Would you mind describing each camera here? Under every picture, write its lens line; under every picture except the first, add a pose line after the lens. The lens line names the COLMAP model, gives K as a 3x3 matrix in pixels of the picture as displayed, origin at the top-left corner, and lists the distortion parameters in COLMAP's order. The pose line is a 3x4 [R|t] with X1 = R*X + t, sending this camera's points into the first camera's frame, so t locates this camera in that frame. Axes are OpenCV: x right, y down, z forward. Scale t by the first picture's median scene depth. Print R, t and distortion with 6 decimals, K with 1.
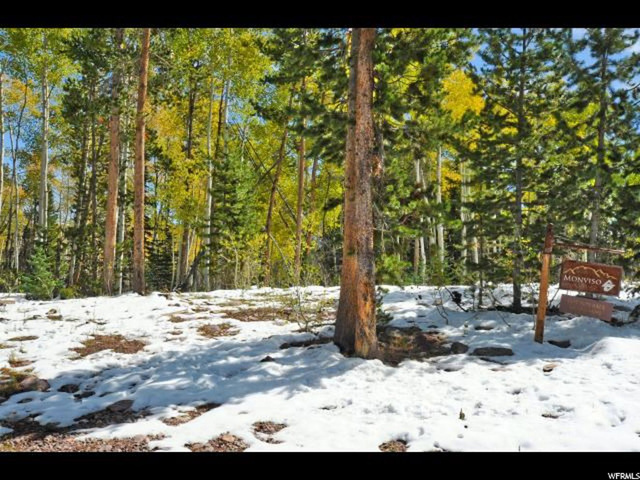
lens RADIAL K [[663.7, 0, 318.3], [0, 663.7, 239.3], [0, 0, 1]] dist [0.051258, 0.000000]
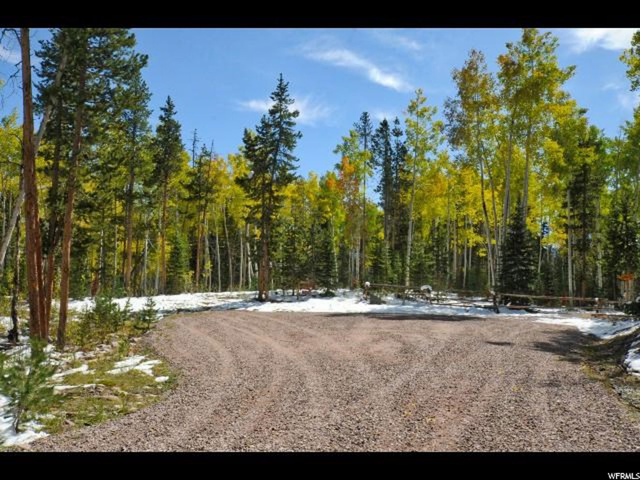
lens RADIAL K [[663.7, 0, 319.3], [0, 663.7, 244.8], [0, 0, 1]] dist [0.051258, 0.000000]
pose [[0.948008, -0.002827, 0.318233, -0.850381], [0.007510, 0.999881, -0.013490, -0.148398], [-0.318157, 0.015179, 0.947917, -2.929711]]
